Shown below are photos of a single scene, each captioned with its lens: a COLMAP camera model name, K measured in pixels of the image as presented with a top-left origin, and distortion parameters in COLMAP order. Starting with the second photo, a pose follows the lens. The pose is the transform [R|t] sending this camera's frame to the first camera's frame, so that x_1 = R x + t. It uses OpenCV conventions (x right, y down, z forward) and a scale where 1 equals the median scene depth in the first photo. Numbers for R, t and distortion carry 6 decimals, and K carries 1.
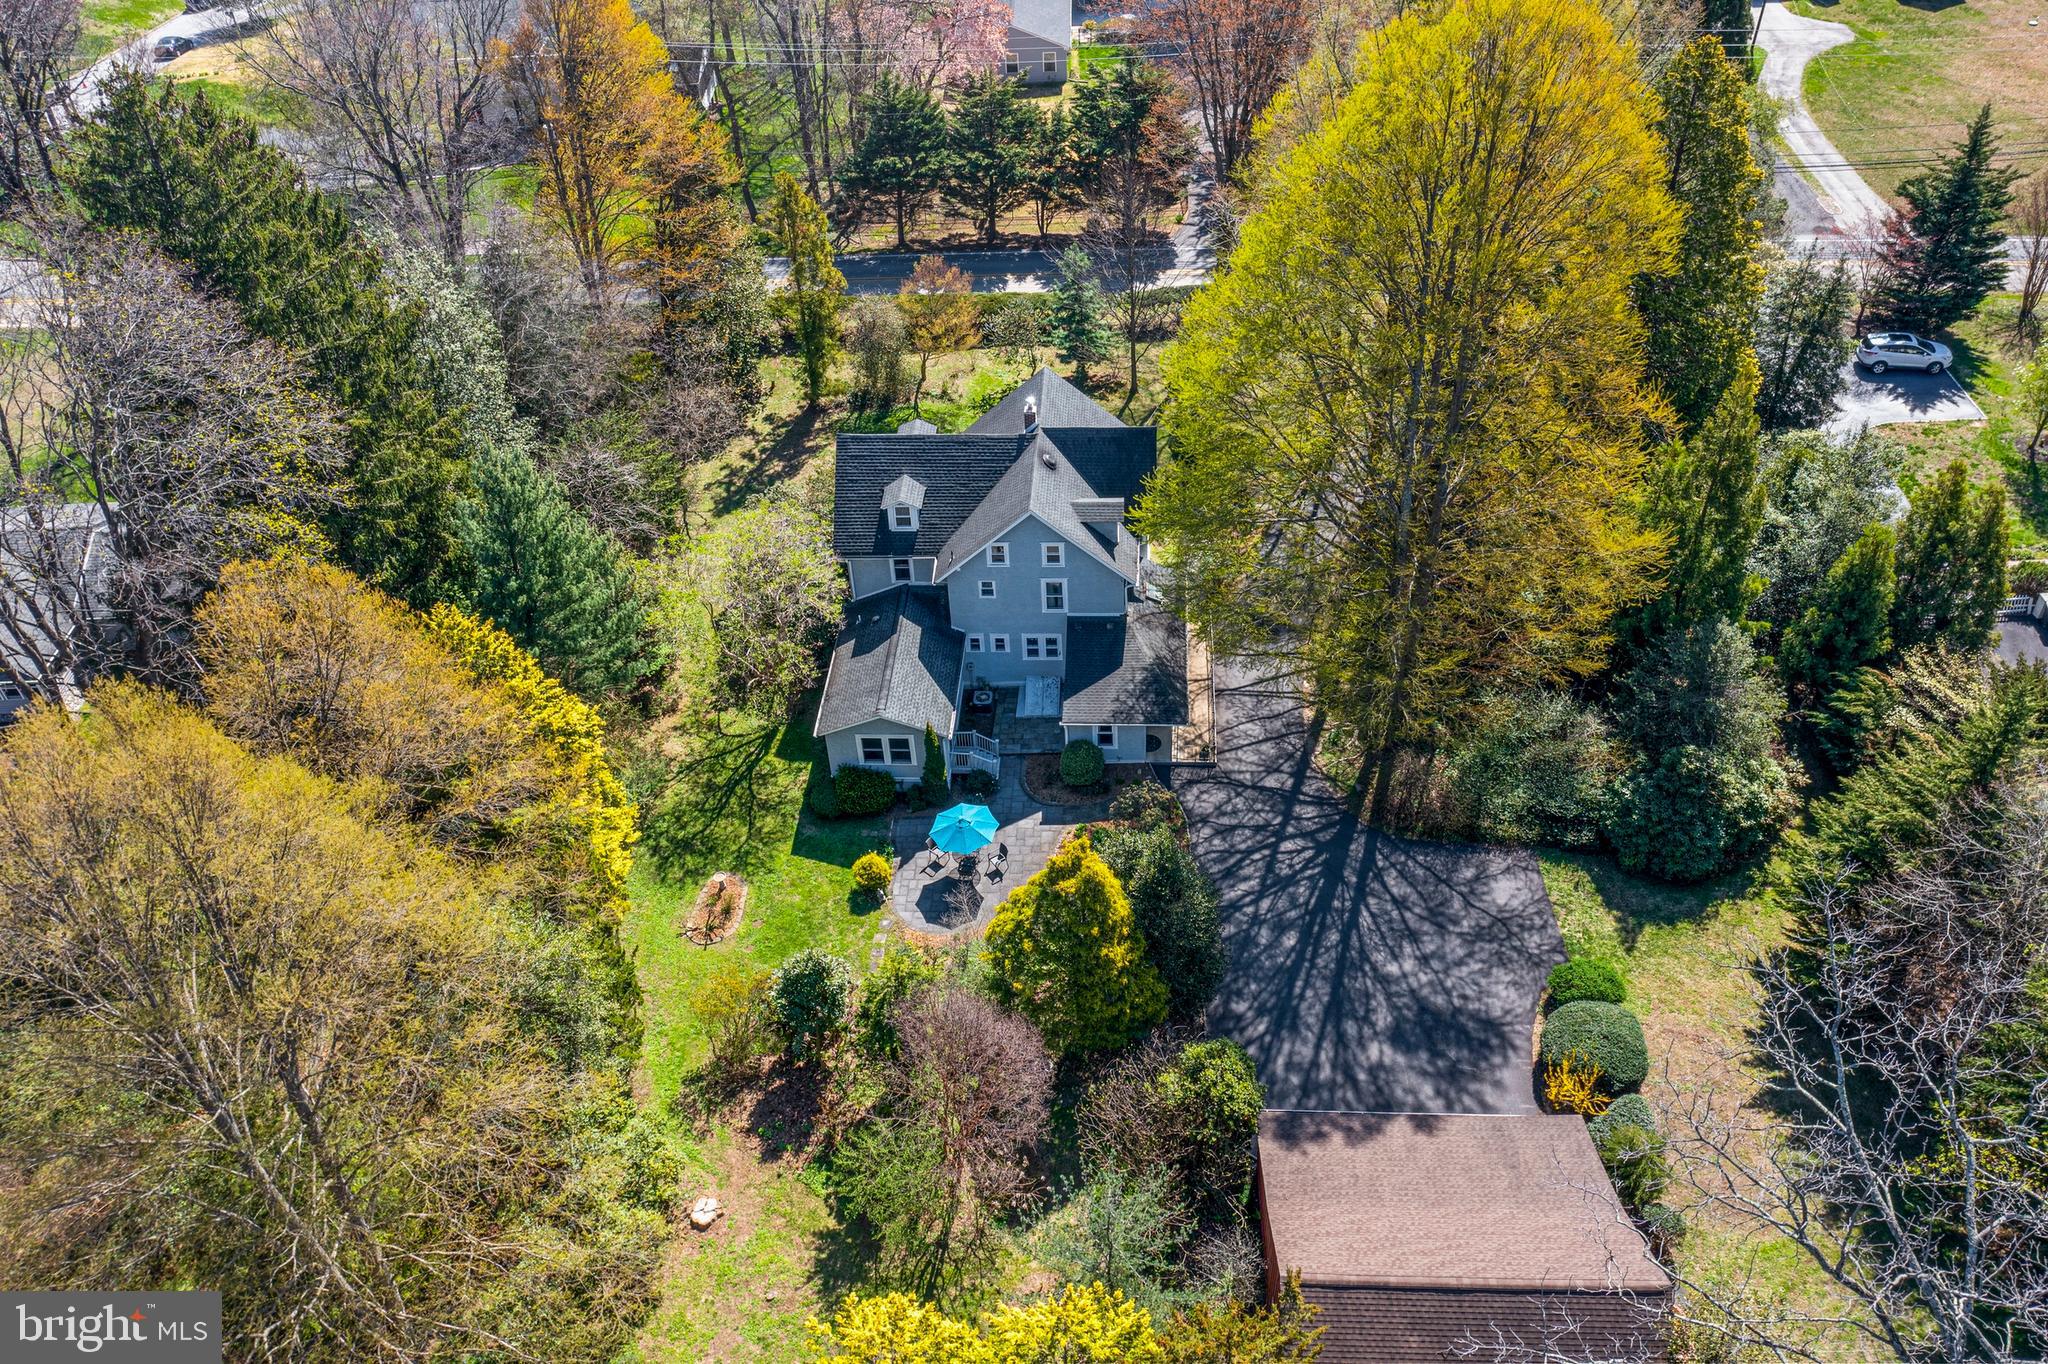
lens RADIAL K [[1650.1, 0, 1018.5], [0, 1650.1, 657.2], [0, 0, 1]] dist [-0.009061, 0.003369]
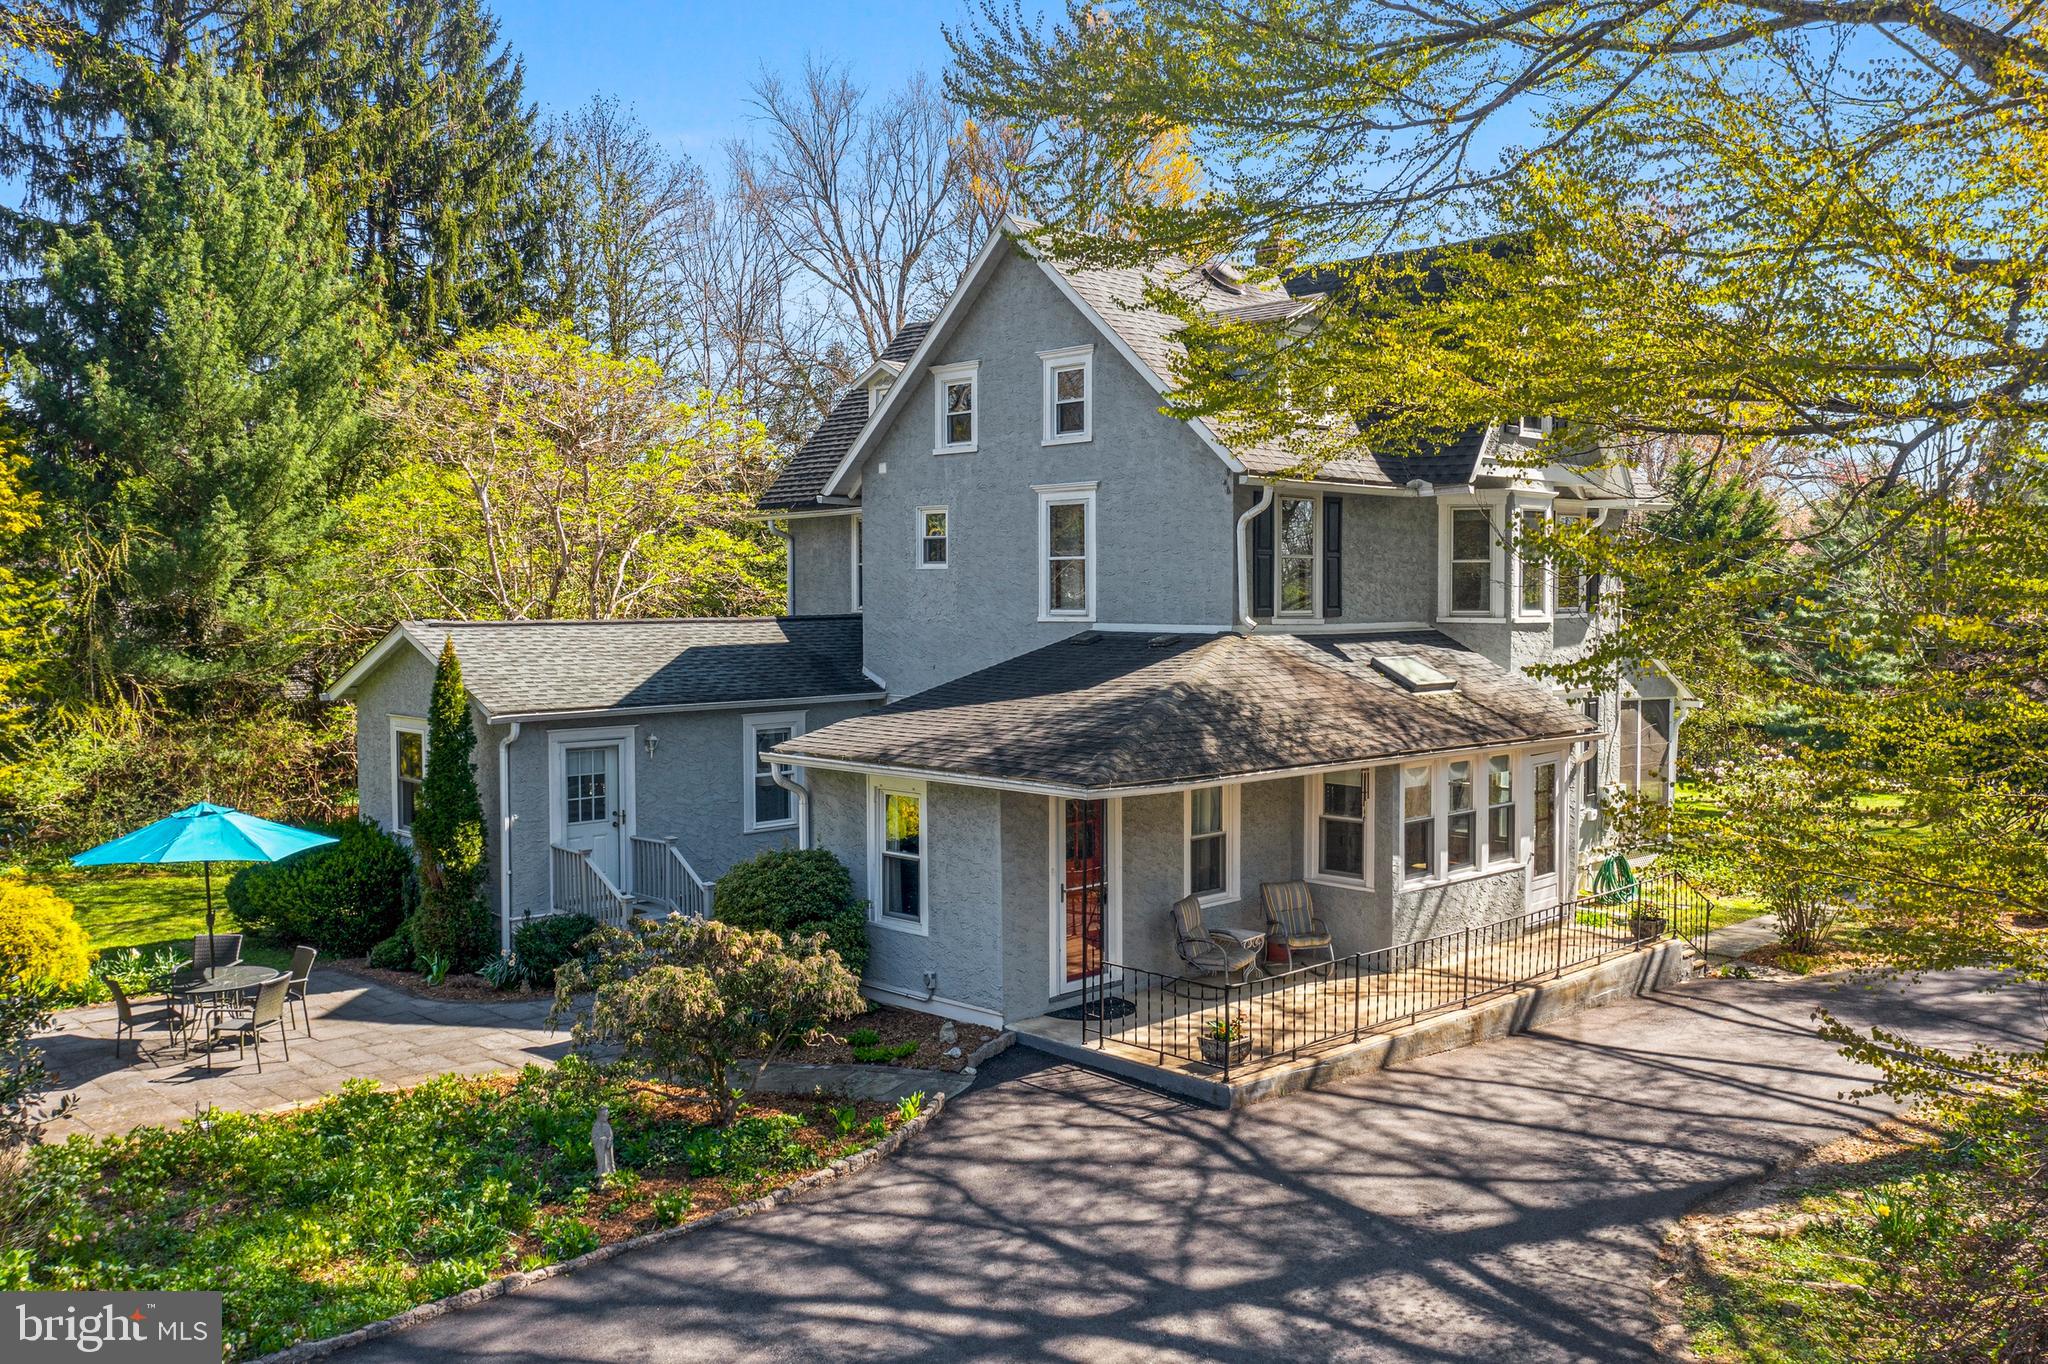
lens RADIAL K [[1708.3, 0, 1022.6], [0, 1708.3, 716.9], [0, 0, 1]] dist [-0.006447, -0.002390]
pose [[0.738523, 0.095548, -0.667424, 0.248214], [-0.465163, 0.788787, -0.401794, 0.130249], [0.488065, 0.607195, 0.626983, 0.813975]]
